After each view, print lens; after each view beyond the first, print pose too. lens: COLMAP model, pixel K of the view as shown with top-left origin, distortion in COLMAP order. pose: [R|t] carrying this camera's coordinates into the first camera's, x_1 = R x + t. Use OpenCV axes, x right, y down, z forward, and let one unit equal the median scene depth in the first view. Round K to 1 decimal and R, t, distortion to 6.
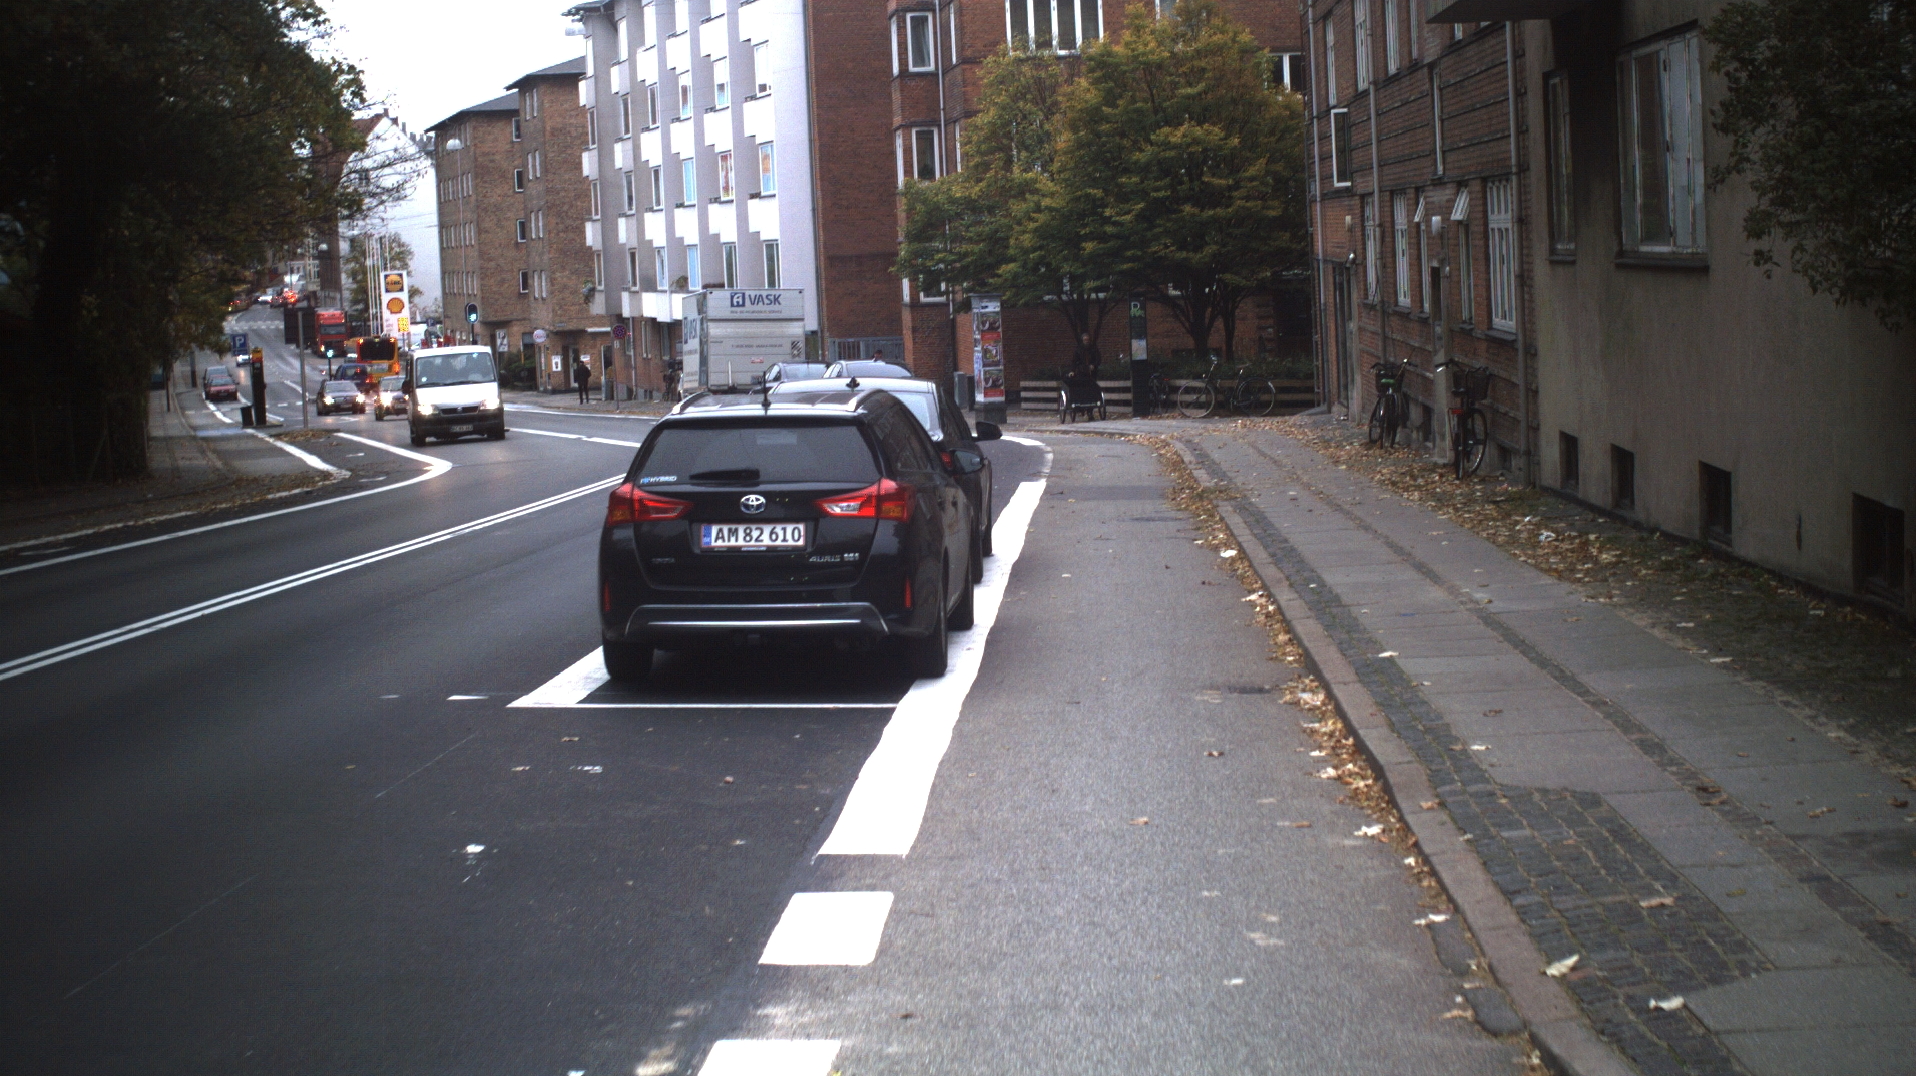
lens RADIAL K [[3656.7, 0, 958.0], [0, 3656.7, 538.0], [0, 0, 1]] dist [-0.266481, 0.591875]
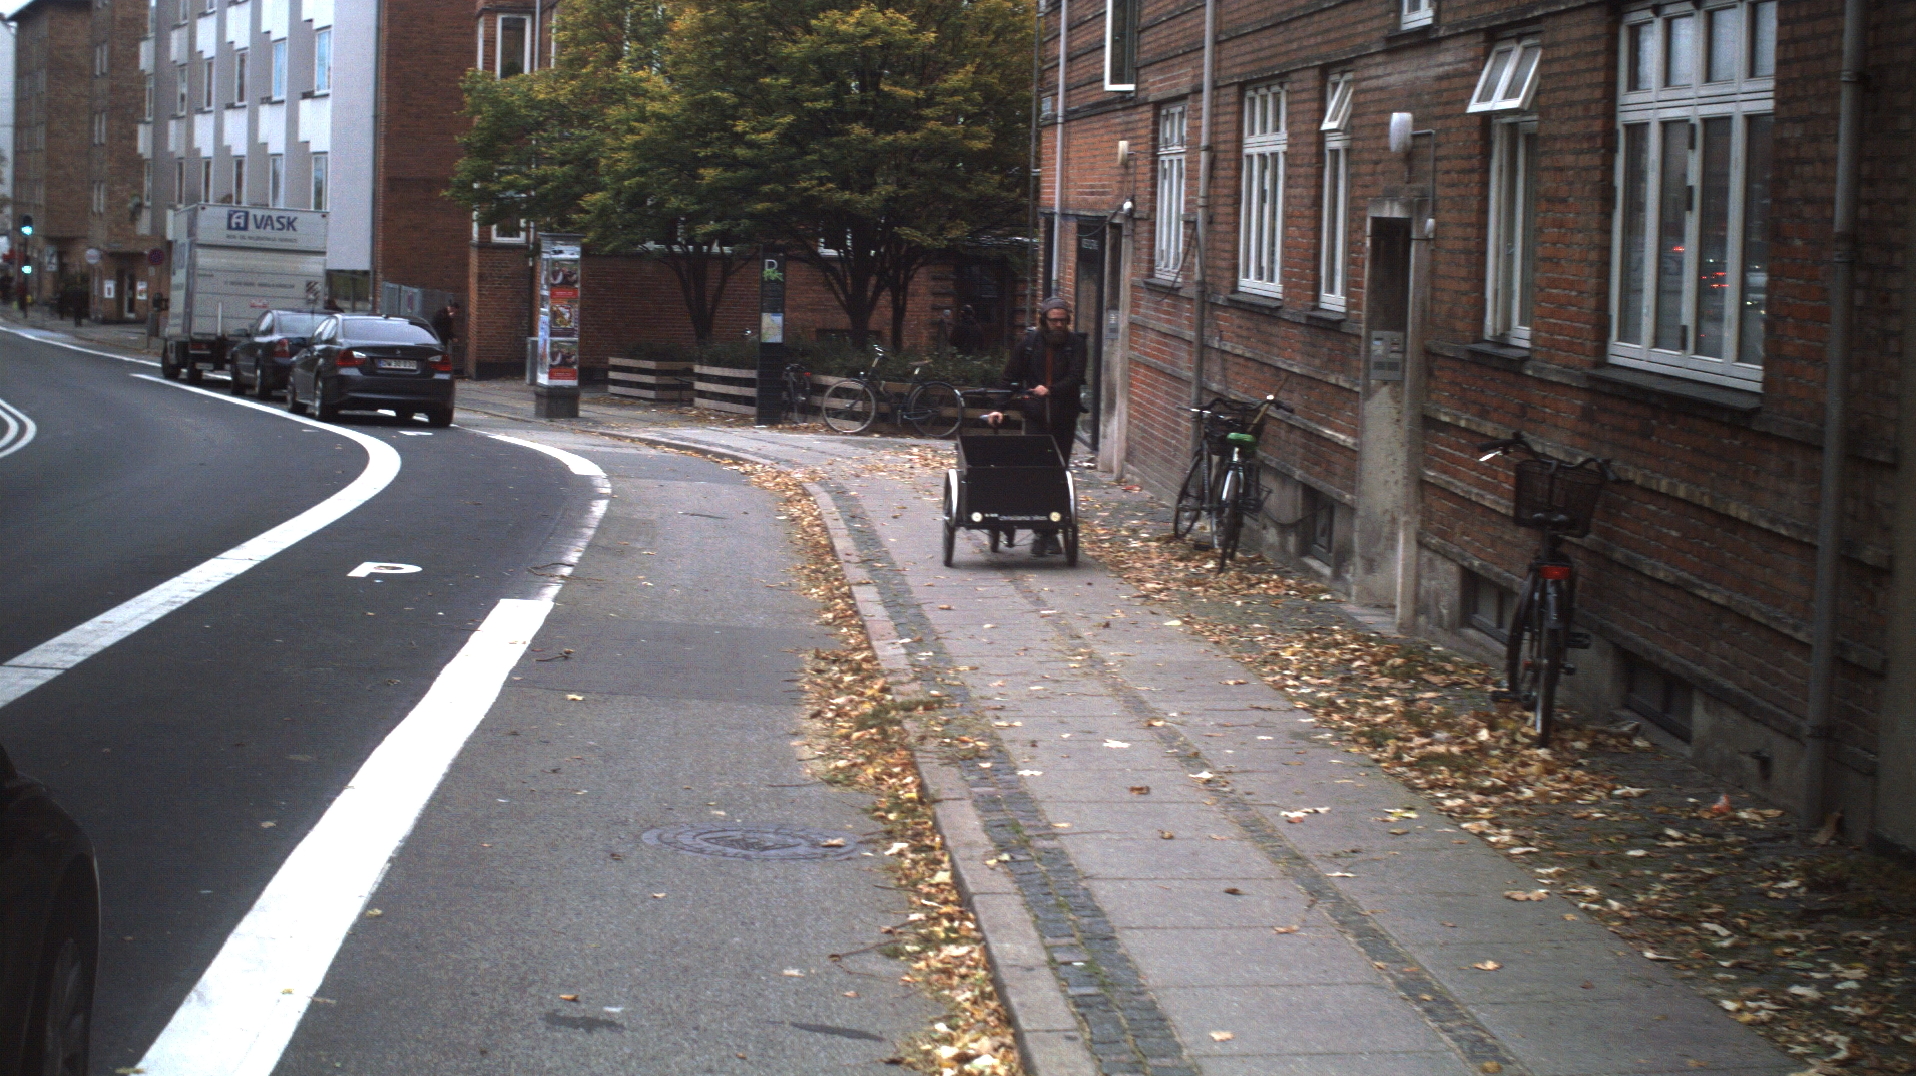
lens RADIAL K [[3656.7, 0, 958.0], [0, 3656.7, 538.0], [0, 0, 1]] dist [-0.266481, 0.591875]
pose [[0.992472, 0.066798, 0.102650, 0.016375], [-0.067736, 0.997687, 0.005670, -0.018325], [-0.102033, -0.012581, 0.994701, 0.309502]]
